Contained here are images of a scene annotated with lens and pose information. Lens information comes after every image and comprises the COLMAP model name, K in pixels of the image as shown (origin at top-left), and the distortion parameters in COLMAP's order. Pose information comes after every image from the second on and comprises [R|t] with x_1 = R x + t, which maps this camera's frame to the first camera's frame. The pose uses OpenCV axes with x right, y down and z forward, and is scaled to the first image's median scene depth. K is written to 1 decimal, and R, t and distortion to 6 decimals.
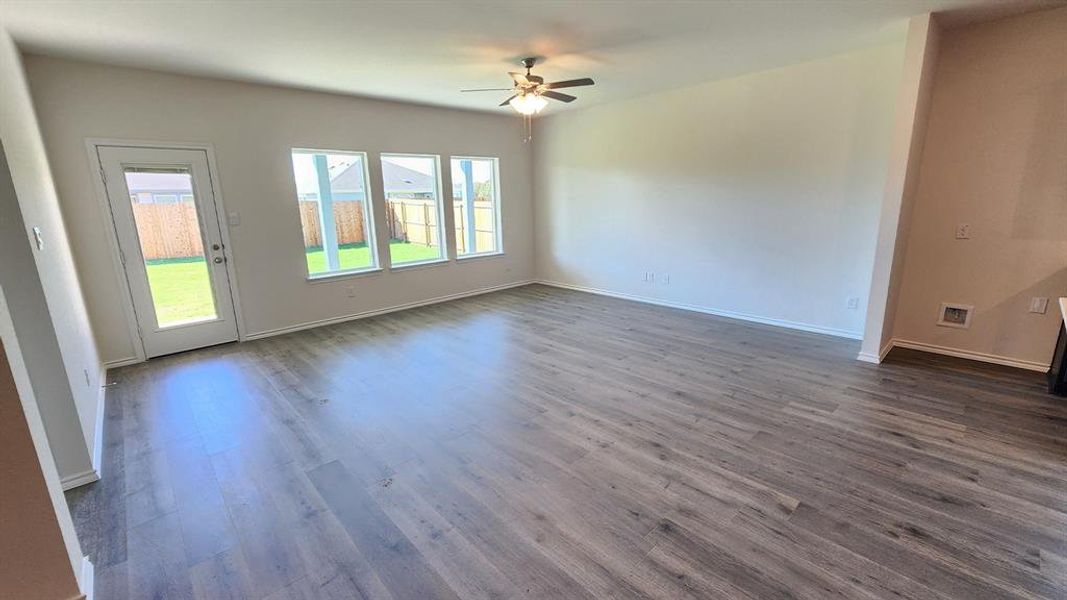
lens RADIAL K [[444.3, 0, 533.5], [0, 444.3, 300.0], [0, 0, 1]] dist [-0.000461, -0.000220]
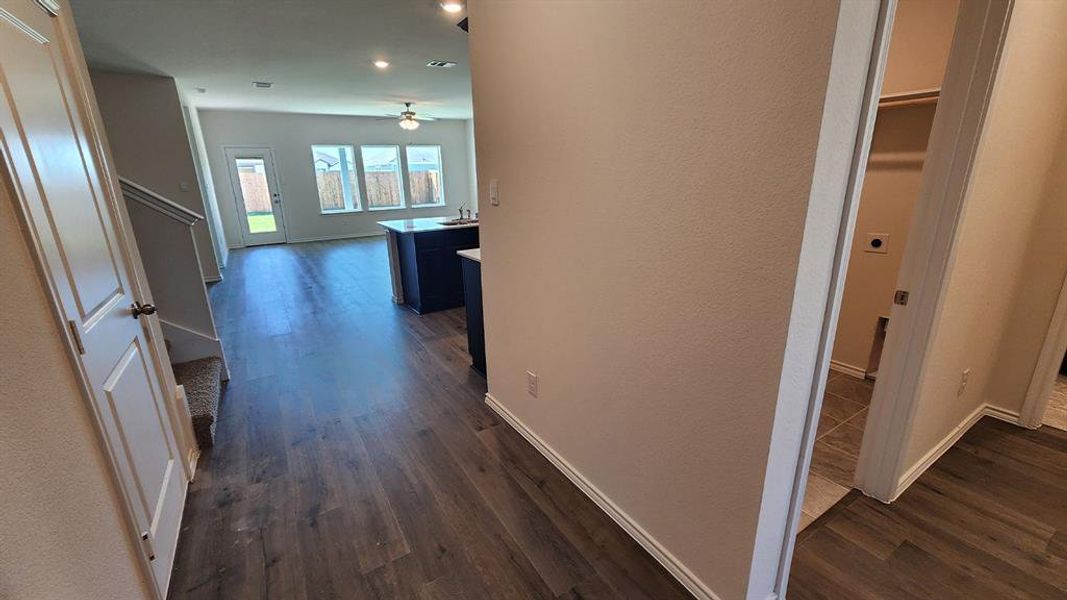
lens RADIAL K [[444.3, 0, 533.5], [0, 444.3, 300.0], [0, 0, 1]] dist [-0.000461, -0.000220]
pose [[0.984312, 0.053415, -0.168156, 0.775288], [-0.043263, 0.997046, 0.063468, 0.170413], [0.171049, -0.055197, 0.983715, -0.786797]]
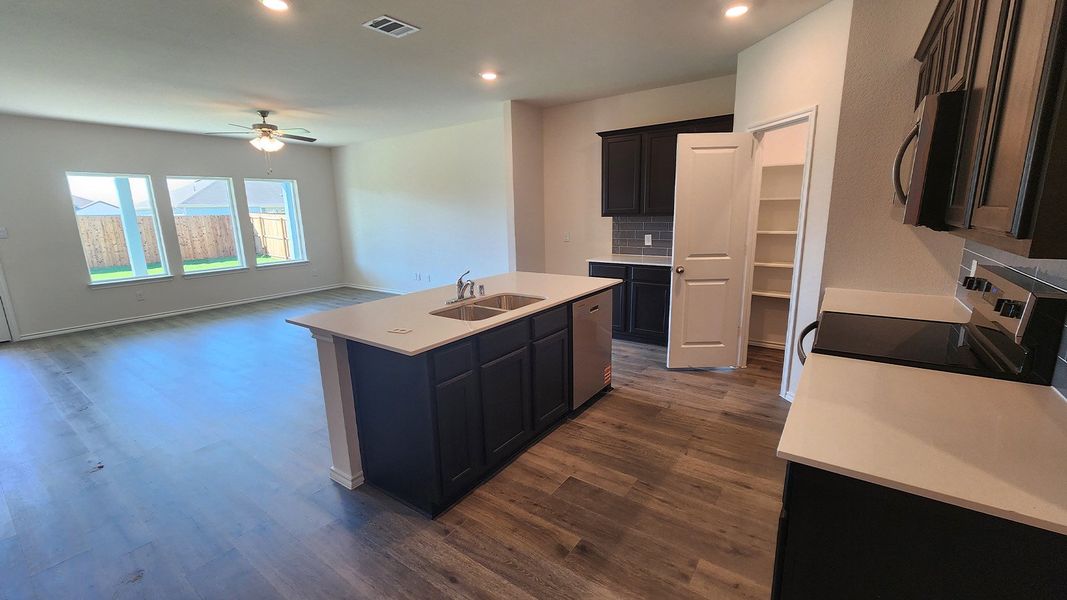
lens RADIAL K [[436.3, 0, 533.5], [0, 436.3, 300.0], [0, 0, 1]] dist [0.000962, 0.000224]
pose [[0.978333, -0.040666, 0.203004, 0.399593], [0.046176, 0.998680, -0.022482, 0.072530], [-0.201822, 0.031369, 0.978920, -0.344729]]
